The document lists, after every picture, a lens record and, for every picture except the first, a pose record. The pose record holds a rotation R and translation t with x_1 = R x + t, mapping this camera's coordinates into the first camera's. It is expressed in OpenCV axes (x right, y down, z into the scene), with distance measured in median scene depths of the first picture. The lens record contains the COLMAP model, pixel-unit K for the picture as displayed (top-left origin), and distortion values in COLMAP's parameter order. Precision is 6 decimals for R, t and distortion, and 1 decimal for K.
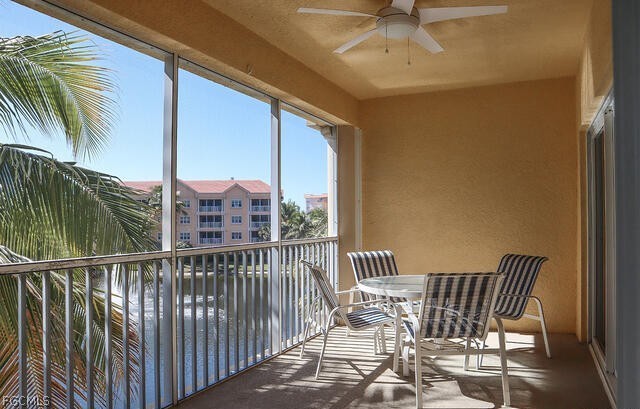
lens RADIAL K [[572.7, 0, 320.0], [0, 572.7, 204.5], [0, 0, 1]] dist [-0.152333, 0.167495]
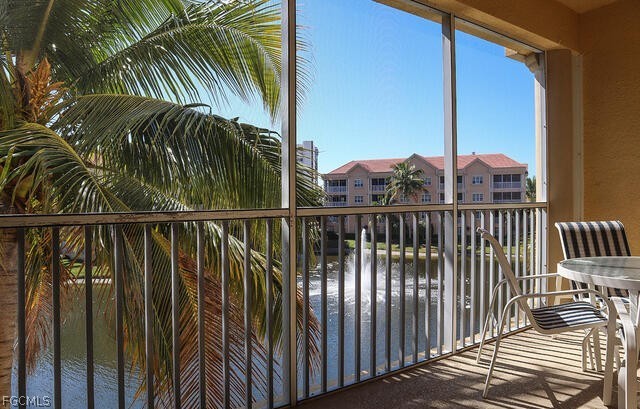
lens RADIAL K [[572.7, 0, 320.0], [0, 572.7, 204.5], [0, 0, 1]] dist [-0.152333, 0.167495]
pose [[0.899485, 0.009340, -0.436851, 0.087678], [0.003231, 0.999602, 0.028025, 0.039812], [0.436939, -0.026620, 0.899097, 0.233188]]
